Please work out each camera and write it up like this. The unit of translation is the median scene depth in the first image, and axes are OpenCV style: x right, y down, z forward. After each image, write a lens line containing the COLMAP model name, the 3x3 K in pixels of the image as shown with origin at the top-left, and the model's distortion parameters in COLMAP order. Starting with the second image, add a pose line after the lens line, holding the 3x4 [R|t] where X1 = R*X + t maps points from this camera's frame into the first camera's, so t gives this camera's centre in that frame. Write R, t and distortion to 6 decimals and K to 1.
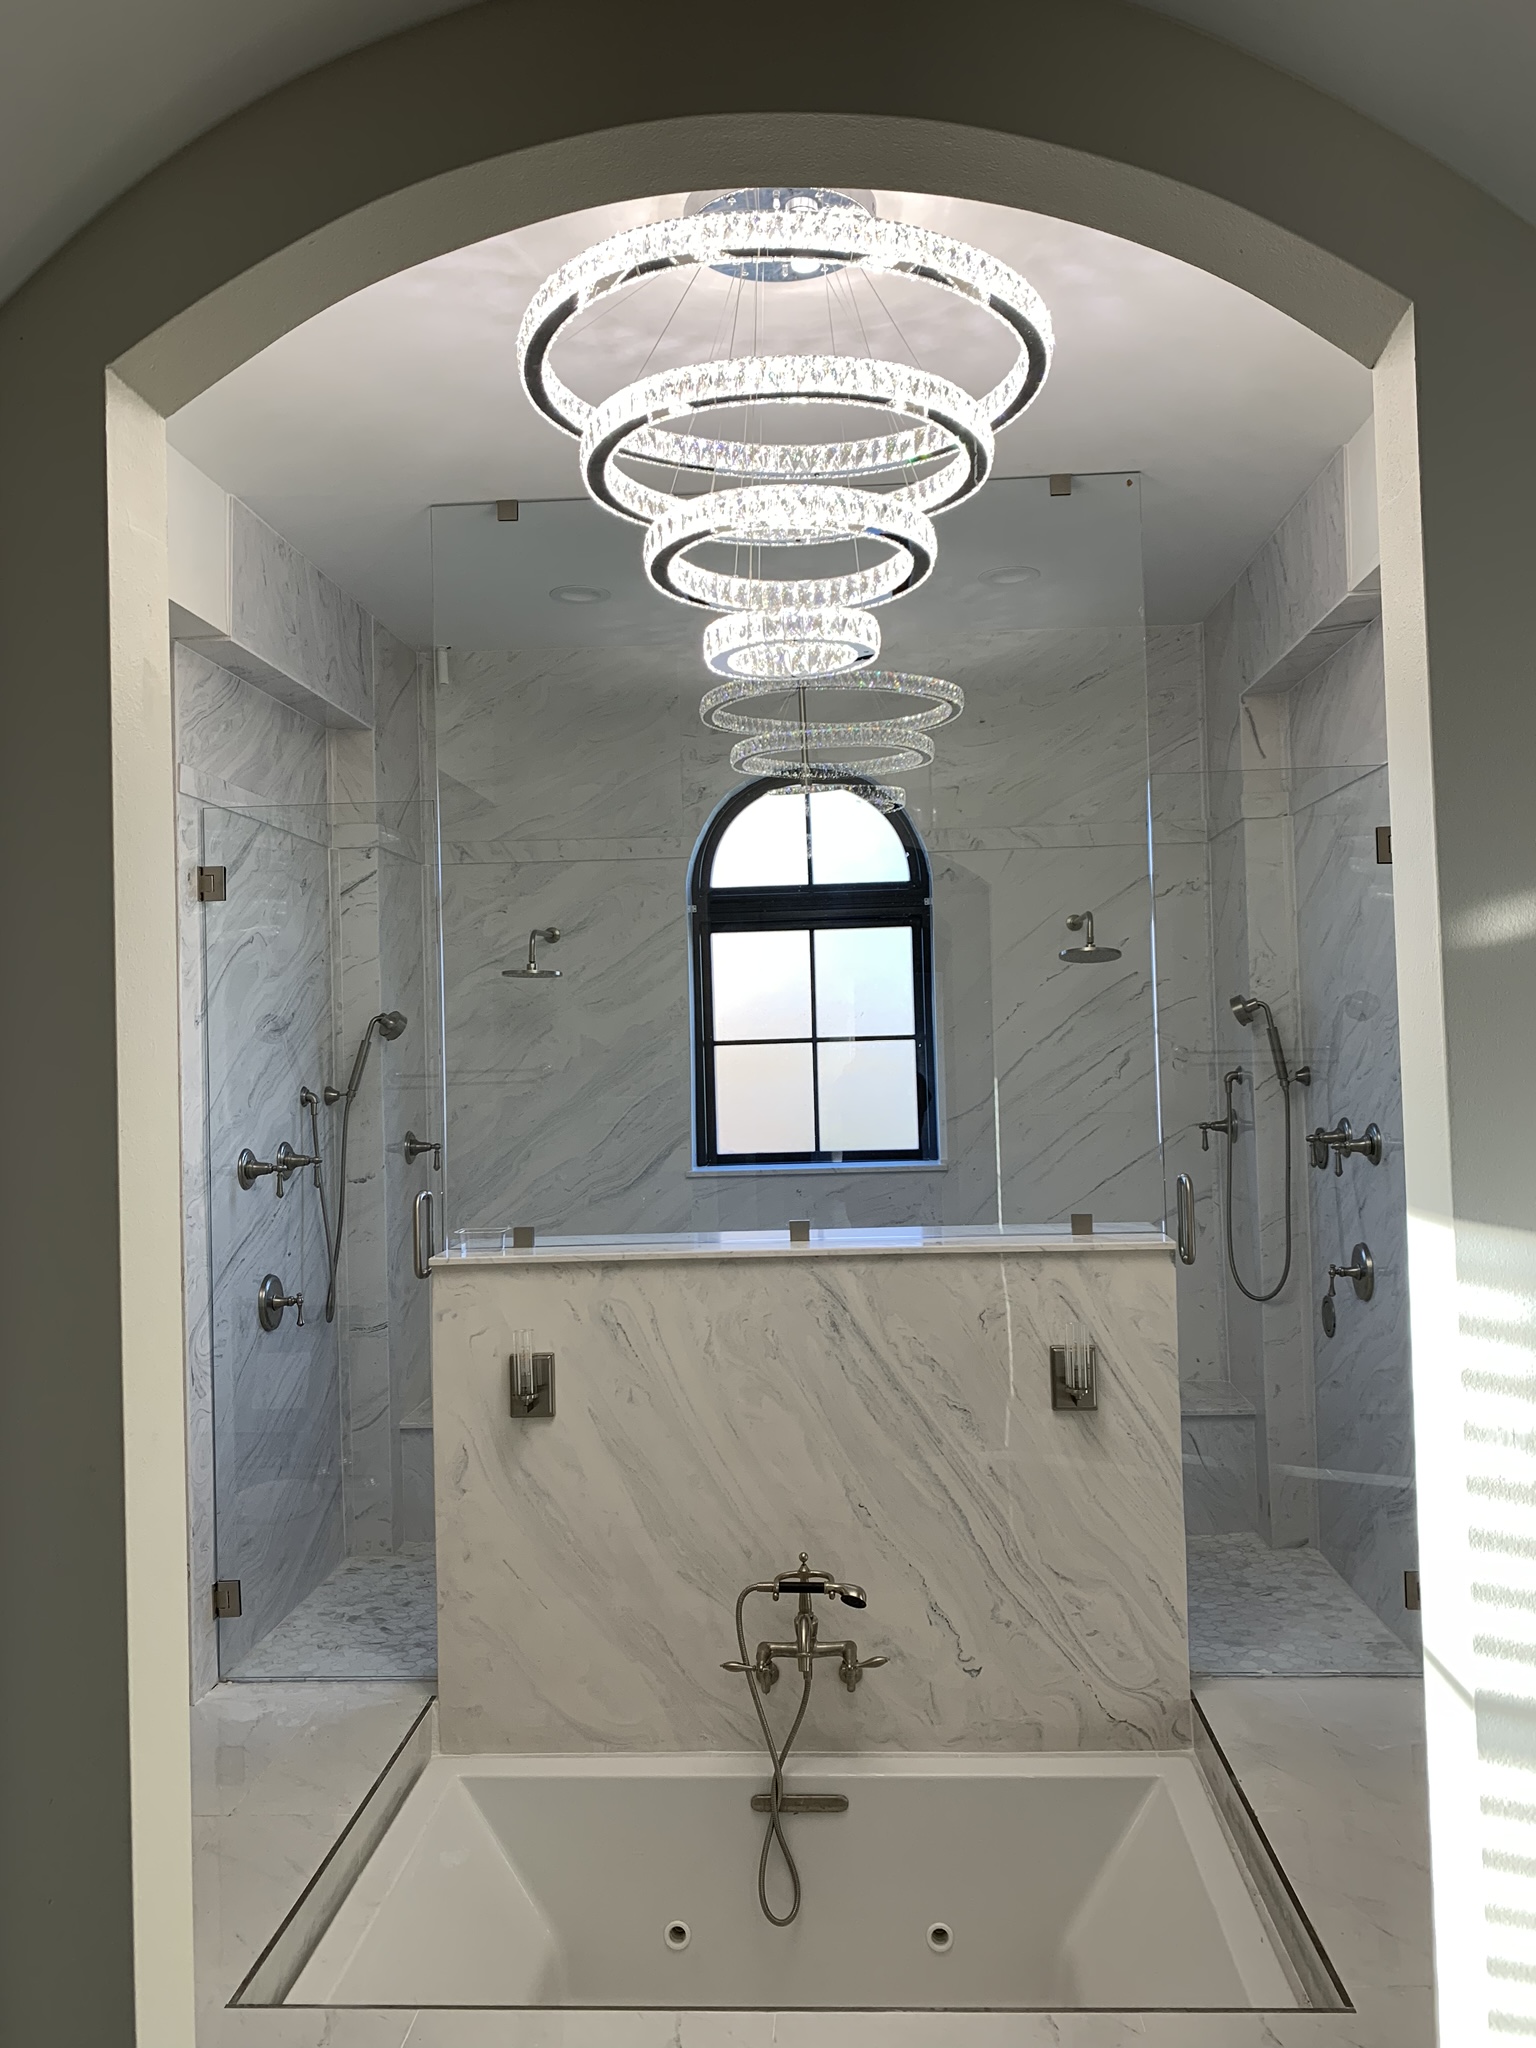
lens RADIAL K [[1518.8, 0, 819.9], [0, 1518.8, 1025.1], [0, 0, 1]] dist [0.102017, -0.197263]
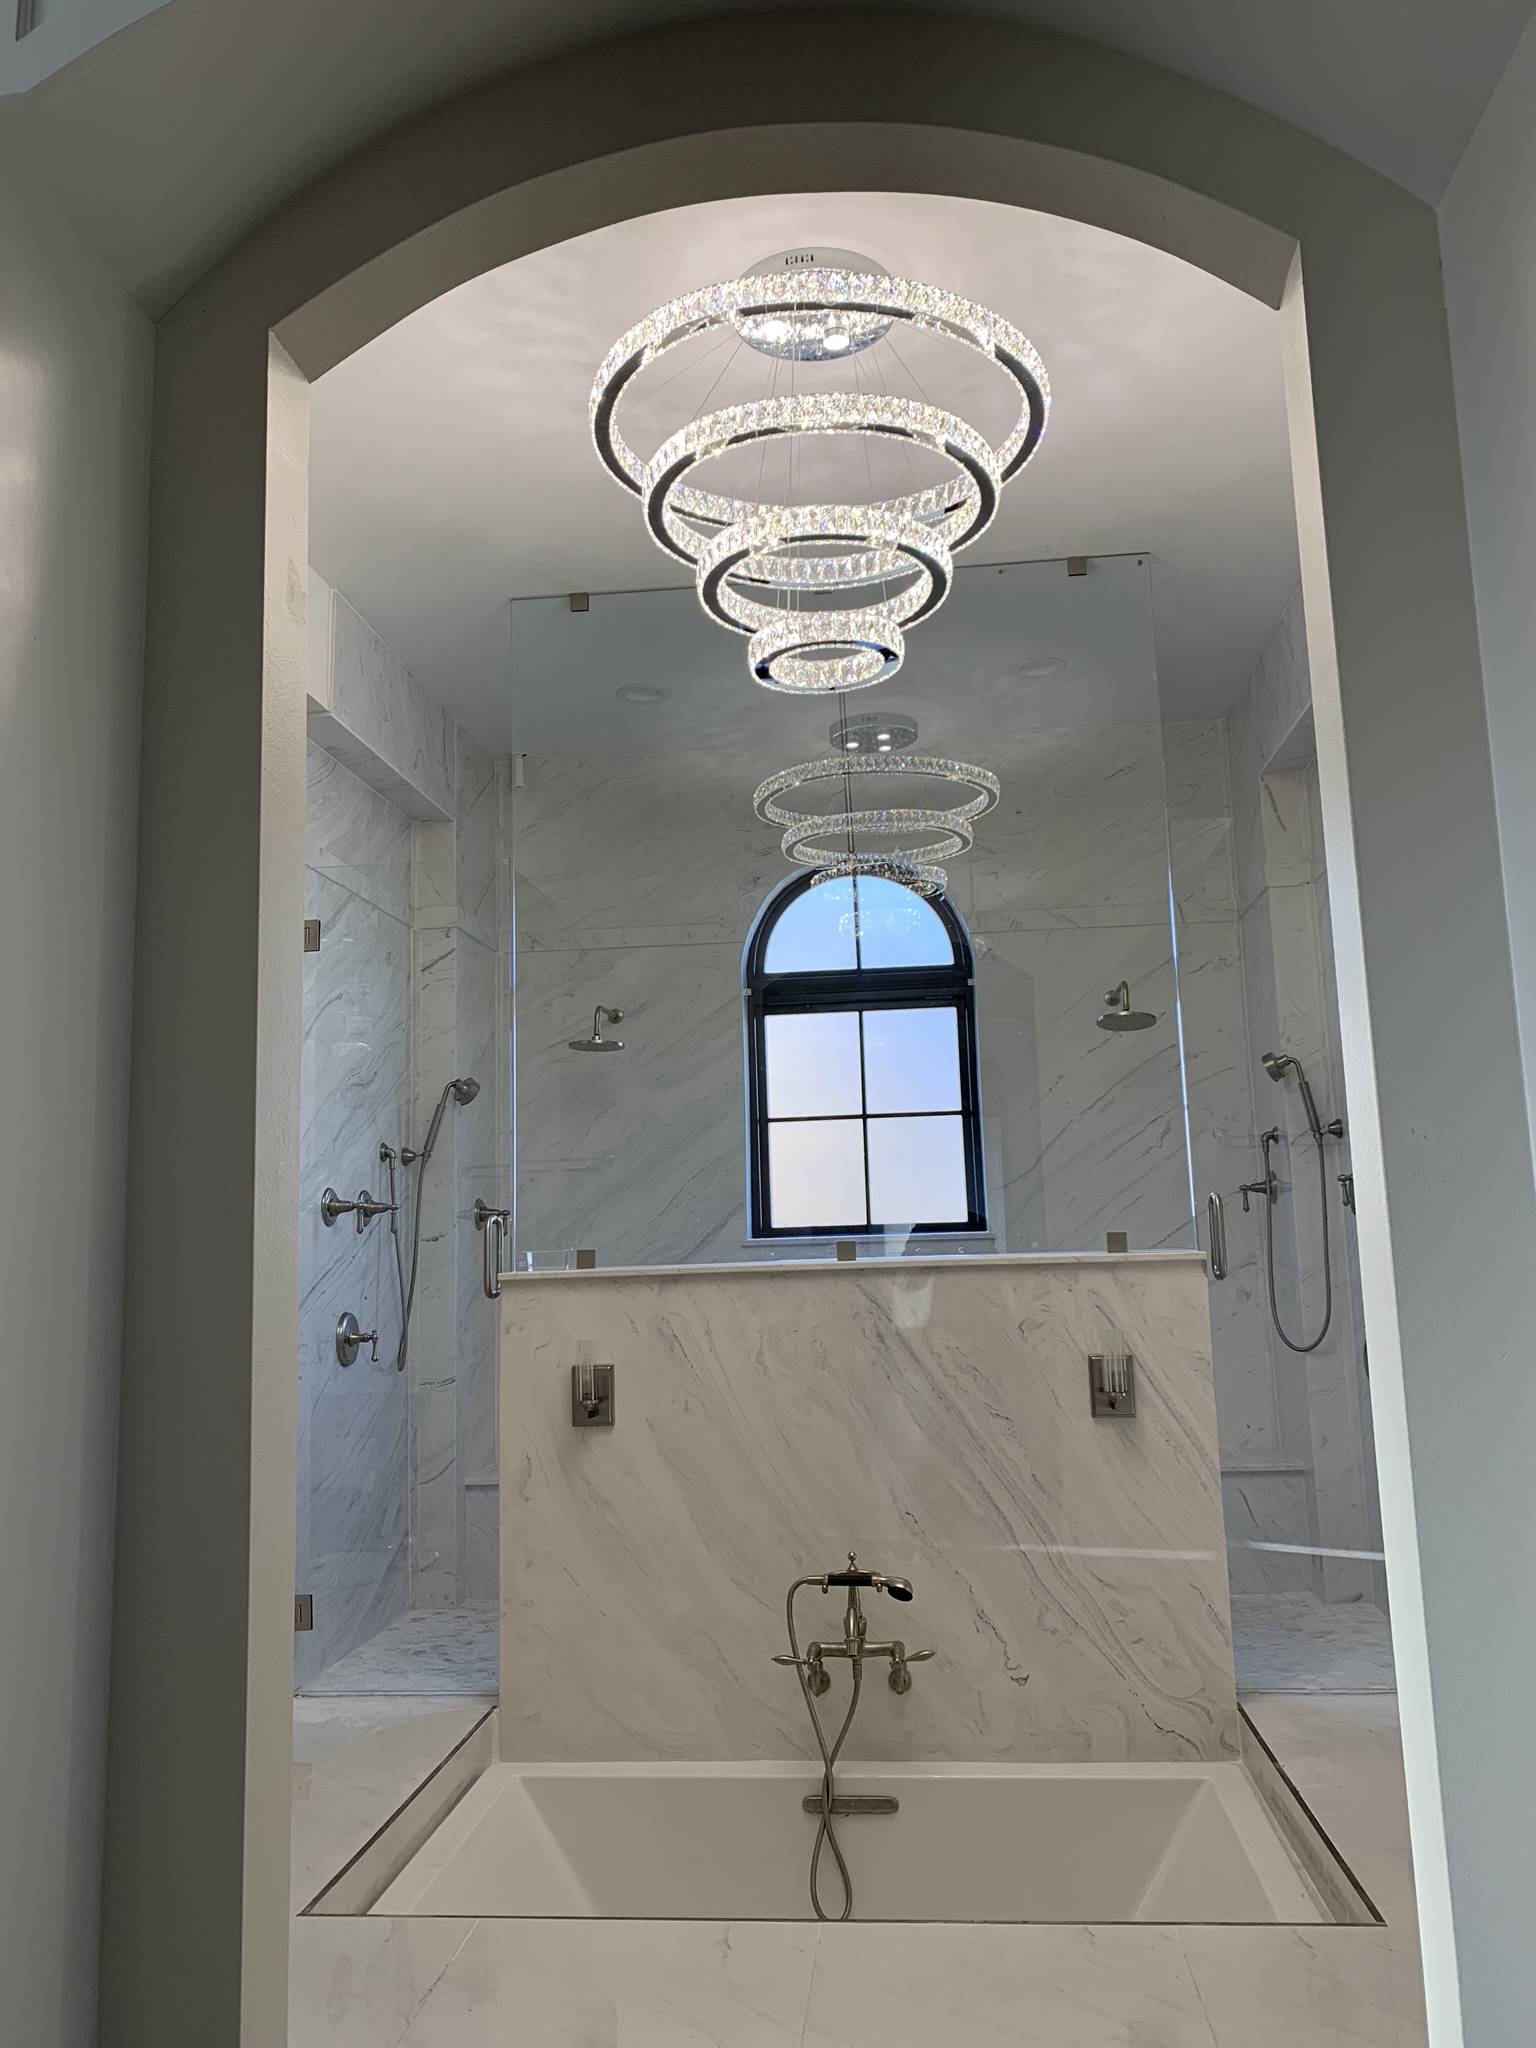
lens RADIAL K [[1518.8, 0, 819.9], [0, 1518.8, 1025.1], [0, 0, 1]] dist [0.102017, -0.197263]
pose [[0.999116, -0.012007, -0.040278, 0.011831], [0.007237, 0.993158, -0.116553, 0.097015], [0.041402, 0.116158, 0.992367, -0.059195]]
